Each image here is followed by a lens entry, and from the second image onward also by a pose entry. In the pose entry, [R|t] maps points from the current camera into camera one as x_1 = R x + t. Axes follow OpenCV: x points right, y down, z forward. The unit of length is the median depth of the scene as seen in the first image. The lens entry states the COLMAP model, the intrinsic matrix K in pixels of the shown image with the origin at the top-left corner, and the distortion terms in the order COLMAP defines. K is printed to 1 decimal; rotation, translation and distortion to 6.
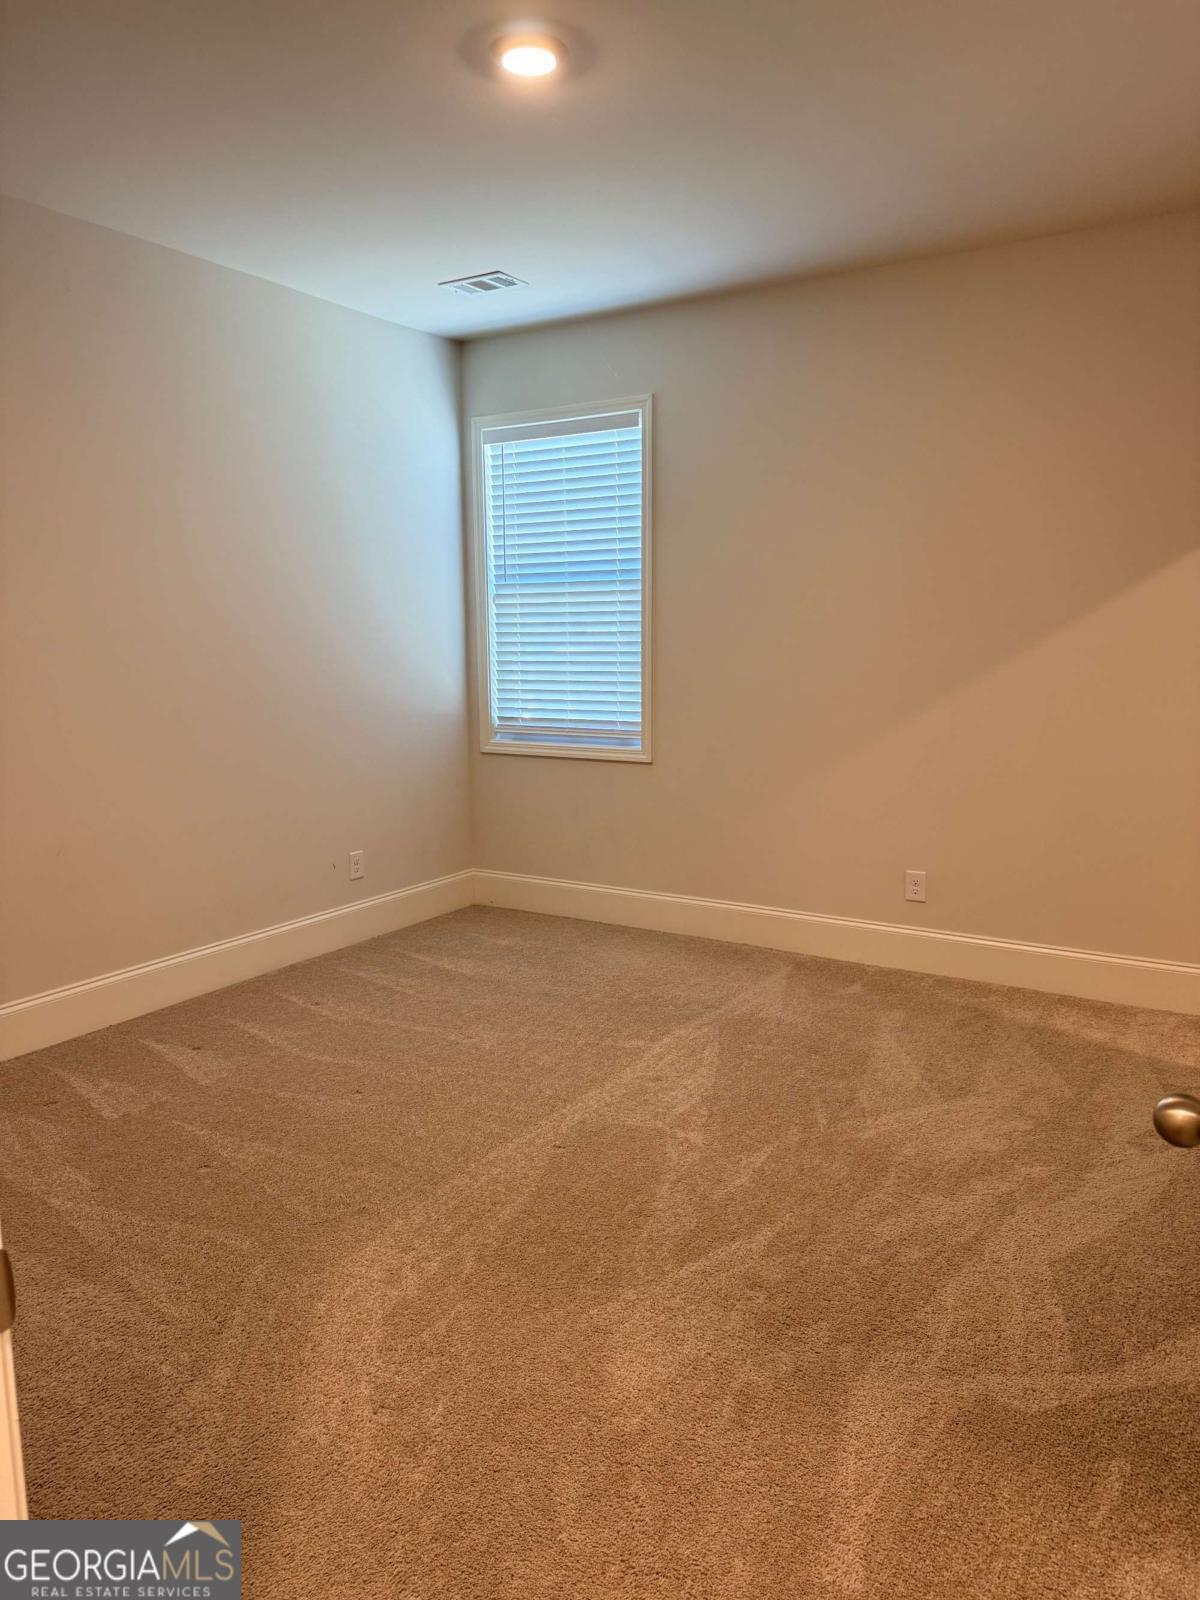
lens RADIAL K [[1120.7, 0, 593.7], [0, 1120.7, 803.2], [0, 0, 1]] dist [0.155400, -0.191220]
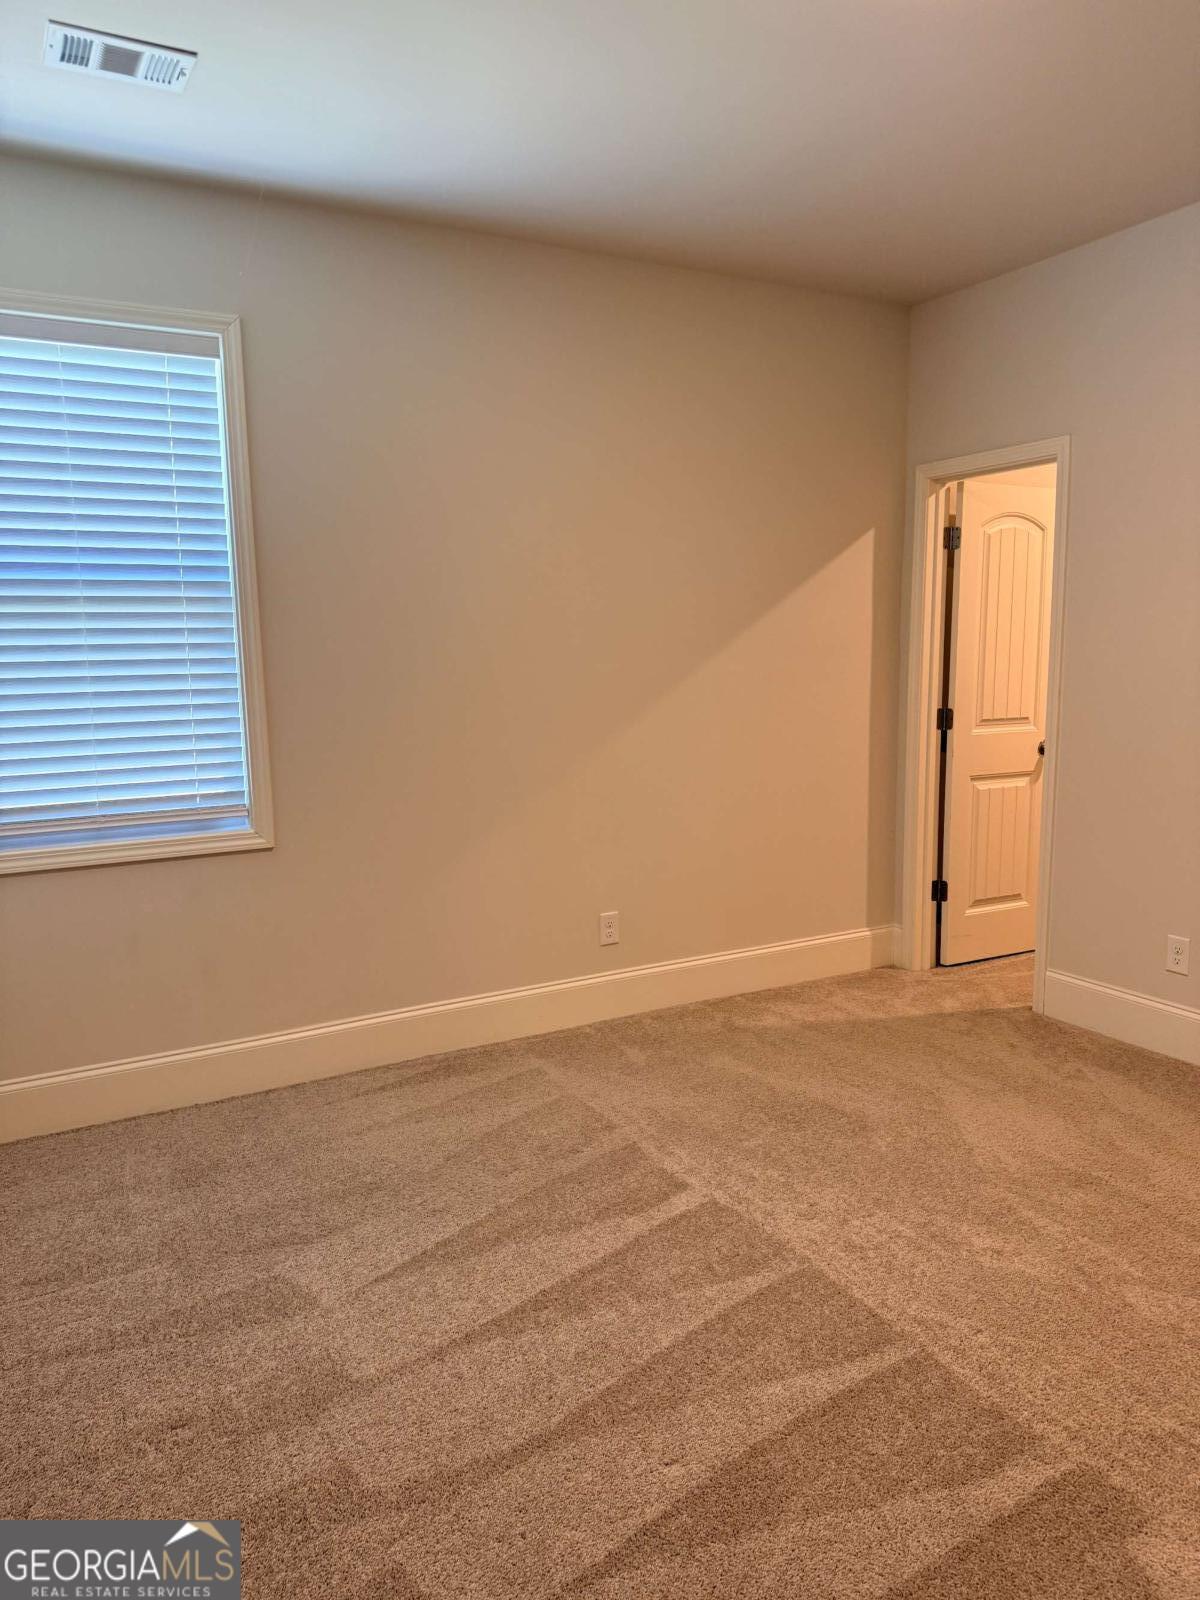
lens RADIAL K [[1120.7, 0, 593.7], [0, 1120.7, 803.2], [0, 0, 1]] dist [0.155400, -0.191220]
pose [[0.478644, -0.119234, 0.869875, -0.522387], [0.140687, 0.988350, 0.058061, -0.086062], [-0.866664, 0.094589, 0.489842, 0.541985]]
